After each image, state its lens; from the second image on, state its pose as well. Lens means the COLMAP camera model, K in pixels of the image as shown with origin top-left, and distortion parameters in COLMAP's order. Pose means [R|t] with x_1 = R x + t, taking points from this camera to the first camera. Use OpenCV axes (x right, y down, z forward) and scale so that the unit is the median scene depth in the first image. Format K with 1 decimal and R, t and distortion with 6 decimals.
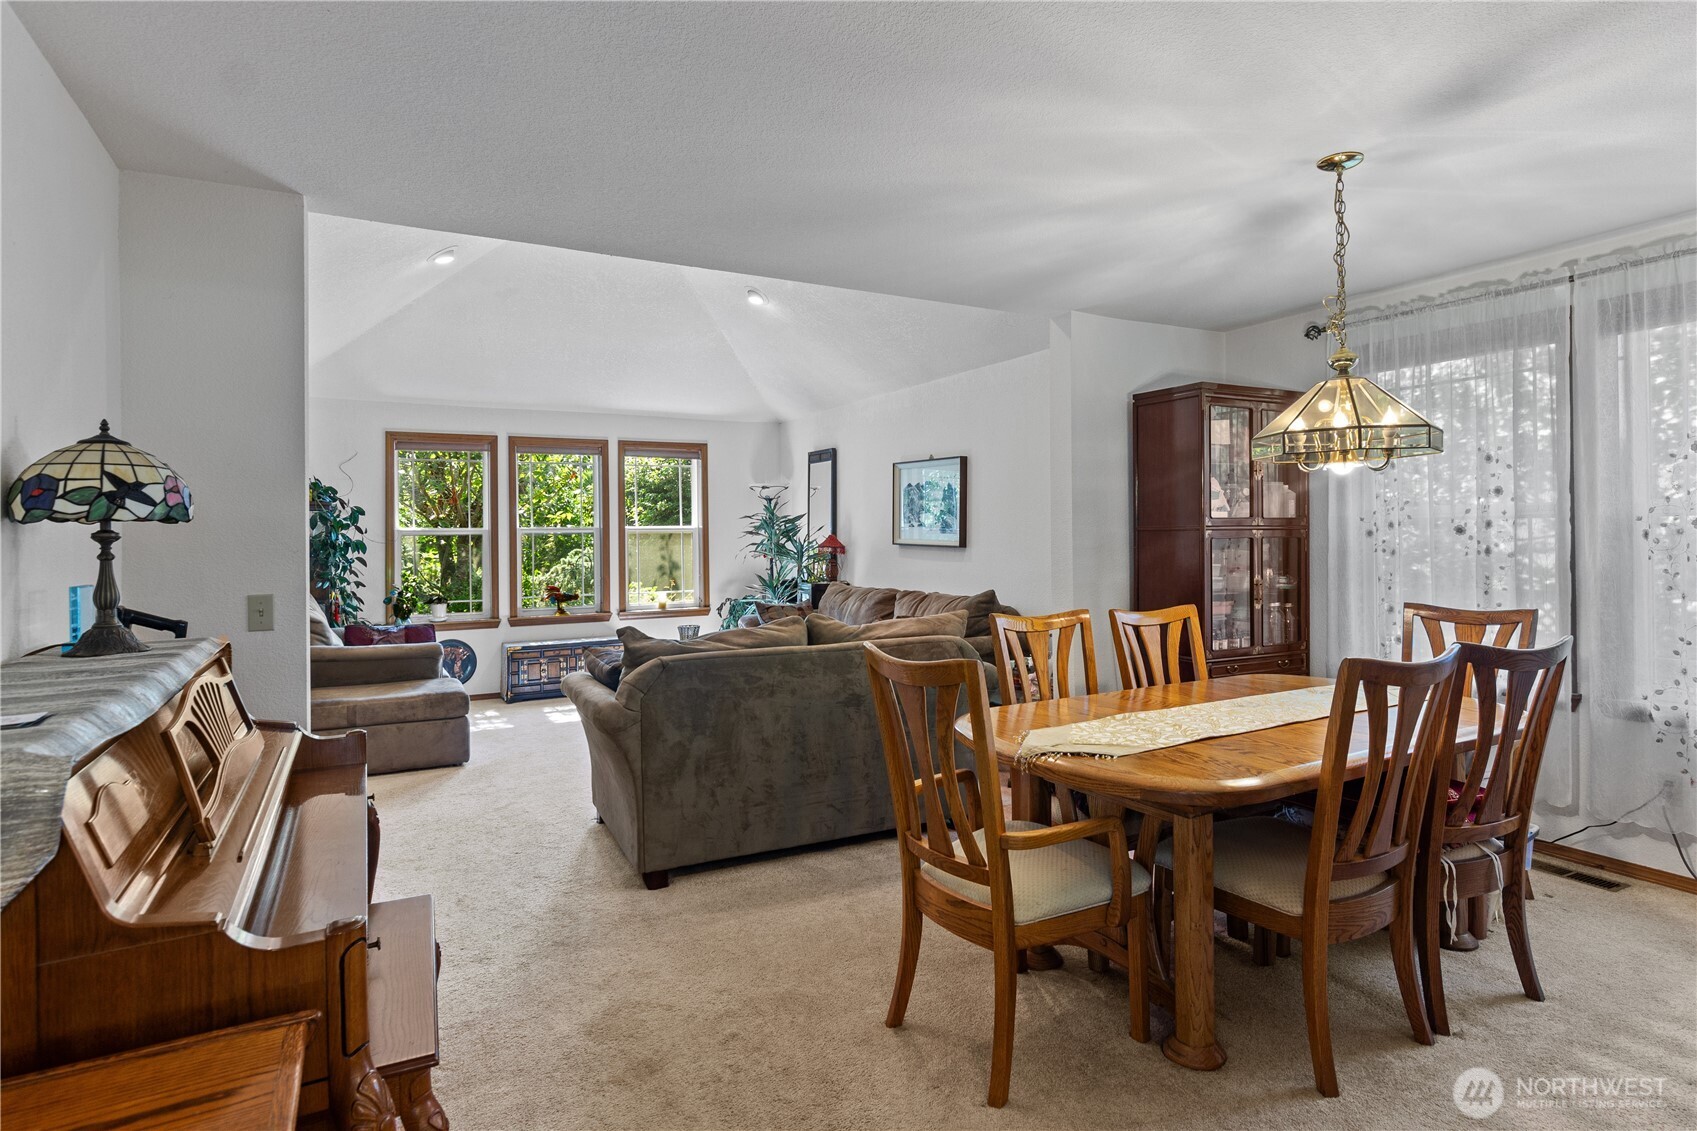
lens RADIAL K [[879.0, 0, 843.9], [0, 879.0, 551.0], [0, 0, 1]] dist [-0.001685, 0.001406]
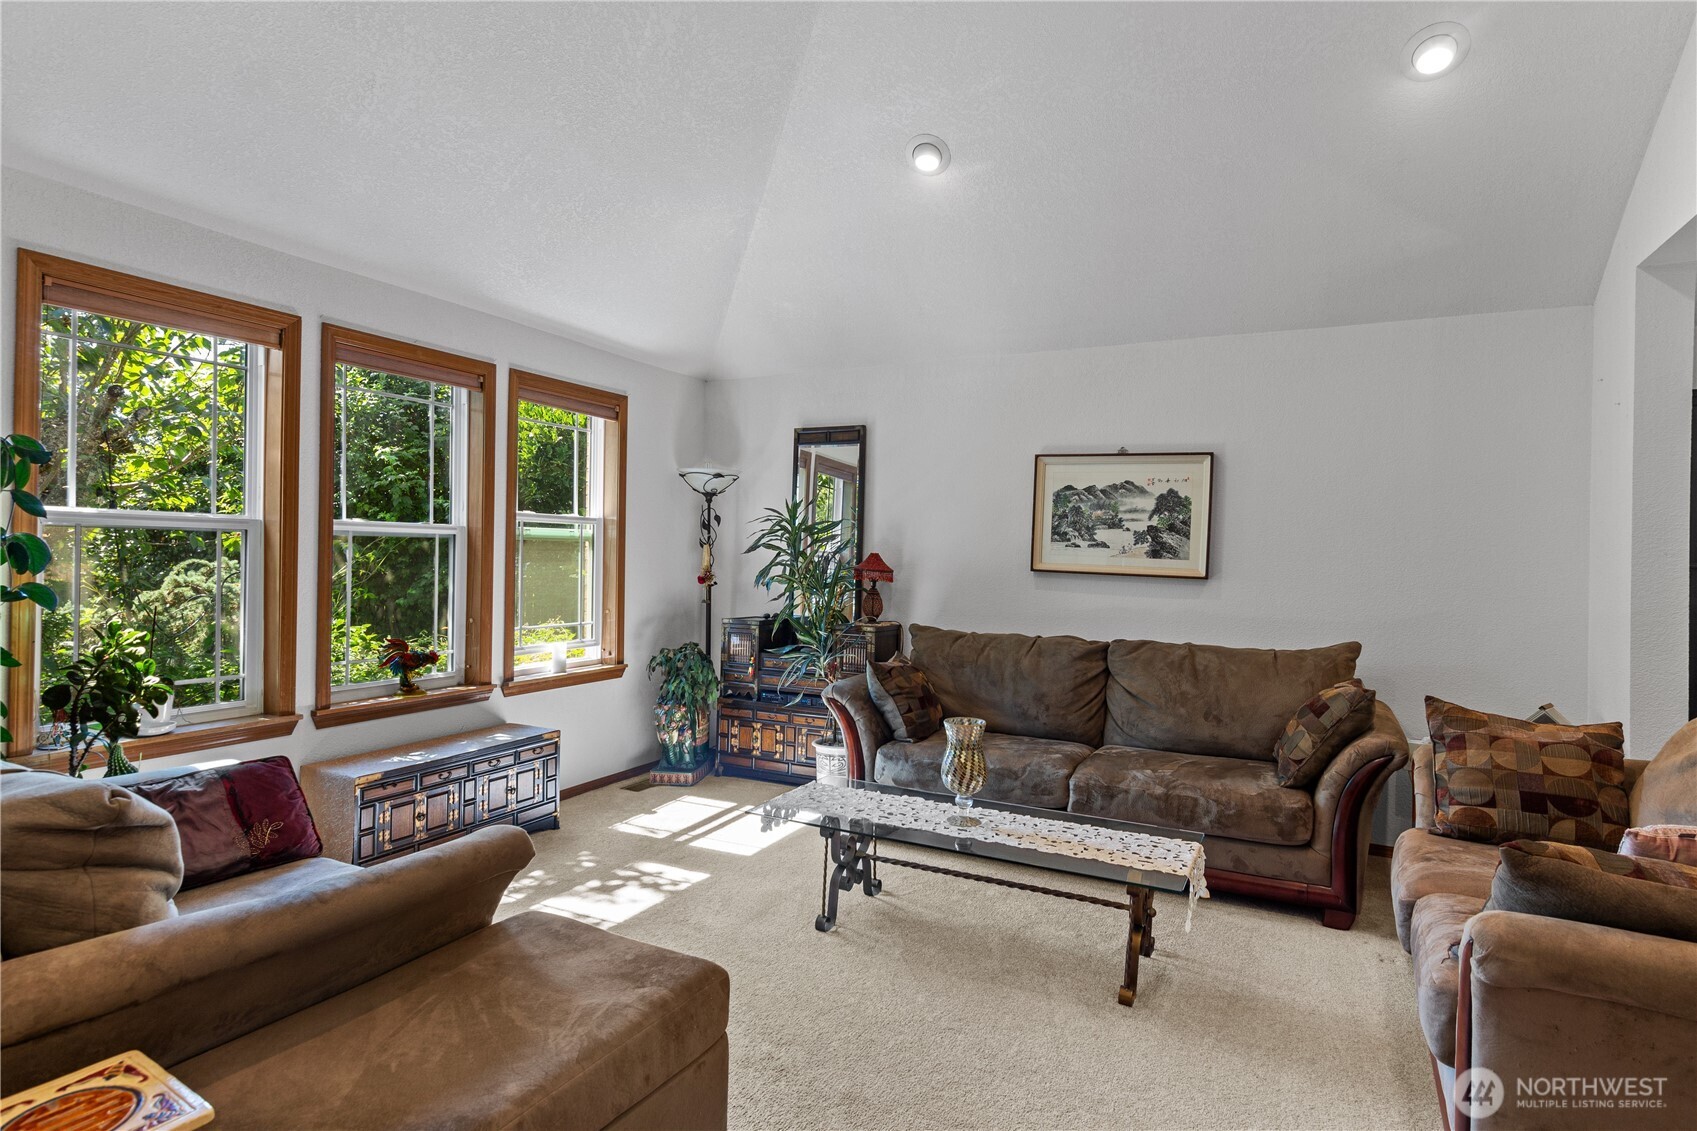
lens RADIAL K [[879.0, 0, 843.9], [0, 879.0, 551.0], [0, 0, 1]] dist [-0.001685, 0.001406]
pose [[0.827186, 0.030172, 0.561118, -0.411268], [-0.020841, 0.999518, -0.023021, -0.003706], [-0.561542, 0.007348, 0.827416, 0.454162]]
